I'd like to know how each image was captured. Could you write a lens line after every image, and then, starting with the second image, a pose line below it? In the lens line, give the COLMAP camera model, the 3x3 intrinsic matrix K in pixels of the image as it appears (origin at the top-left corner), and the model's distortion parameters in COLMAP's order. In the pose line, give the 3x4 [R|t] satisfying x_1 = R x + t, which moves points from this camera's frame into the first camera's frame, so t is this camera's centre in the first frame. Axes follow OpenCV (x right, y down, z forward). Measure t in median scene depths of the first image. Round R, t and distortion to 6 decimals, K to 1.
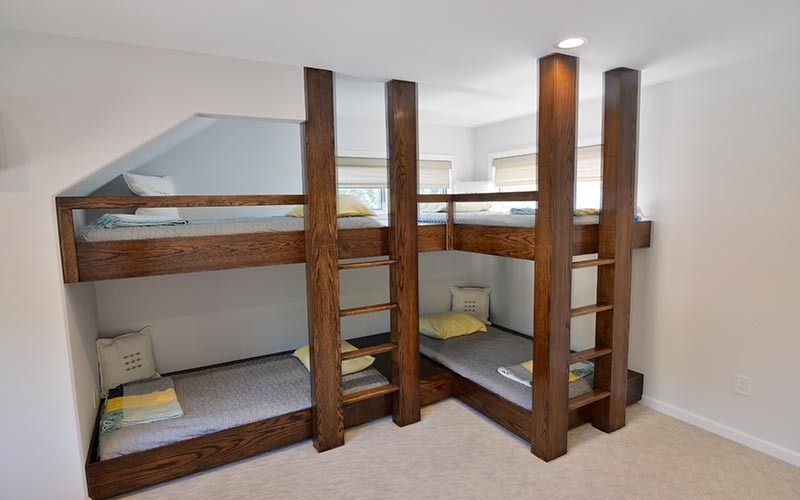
lens RADIAL K [[431.5, 0, 400.6], [0, 431.5, 249.2], [0, 0, 1]] dist [-0.012542, -0.001021]
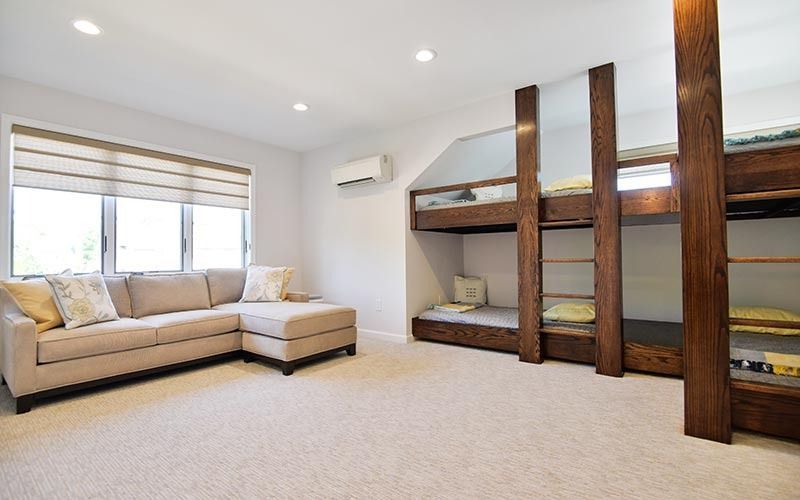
lens RADIAL K [[366.2, 0, 402.3], [0, 366.2, 250.2], [0, 0, 1]] dist [-0.023252, -0.001969]
pose [[0.381210, -0.006388, -0.924466, 0.715838], [-0.094787, 0.994436, -0.045957, 0.207529], [0.919616, 0.105146, 0.378484, 0.184503]]
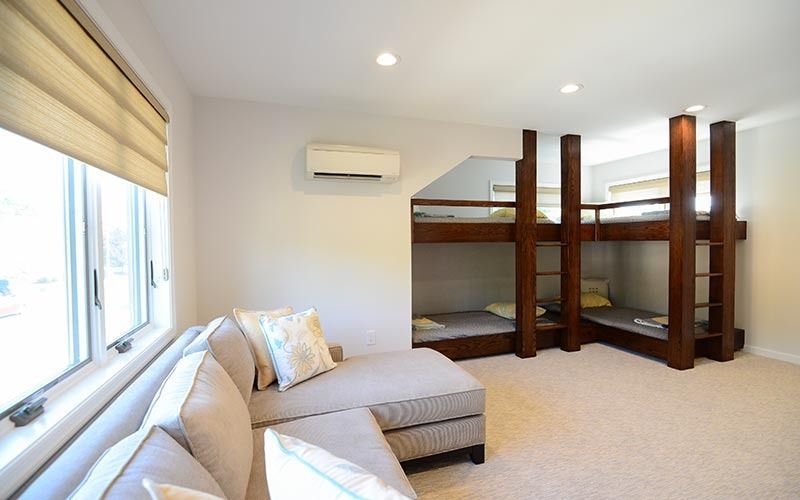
lens RADIAL K [[366.2, 0, 398.7], [0, 366.2, 248.5], [0, 0, 1]] dist [-0.023252, -0.001969]
pose [[0.978966, 0.013455, -0.203581, -0.363856], [-0.029532, 0.996660, -0.076140, 0.171878], [0.201877, 0.080551, 0.976093, -0.464248]]
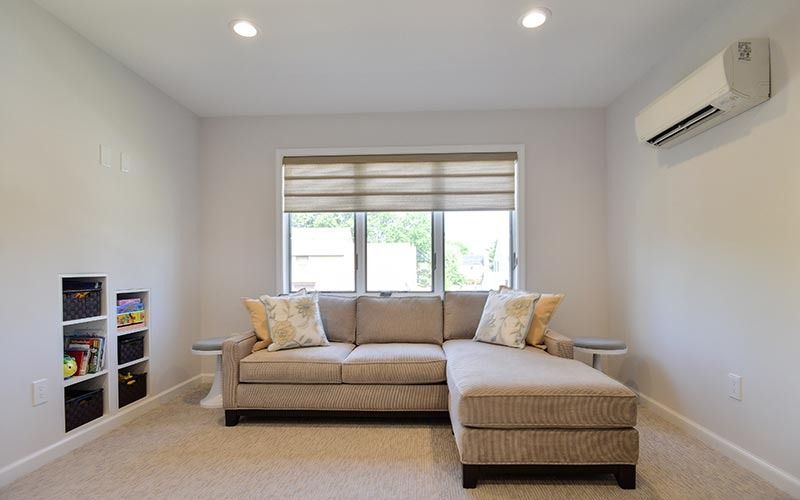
lens RADIAL K [[402.4, 0, 399.7], [0, 402.4, 266.9], [0, 0, 1]] dist [0.009452, -0.000279]
pose [[-0.542884, 0.014255, -0.839686, 0.256478], [-0.075340, 0.994998, 0.065601, 0.147687], [0.836421, 0.098876, -0.539095, 0.539977]]
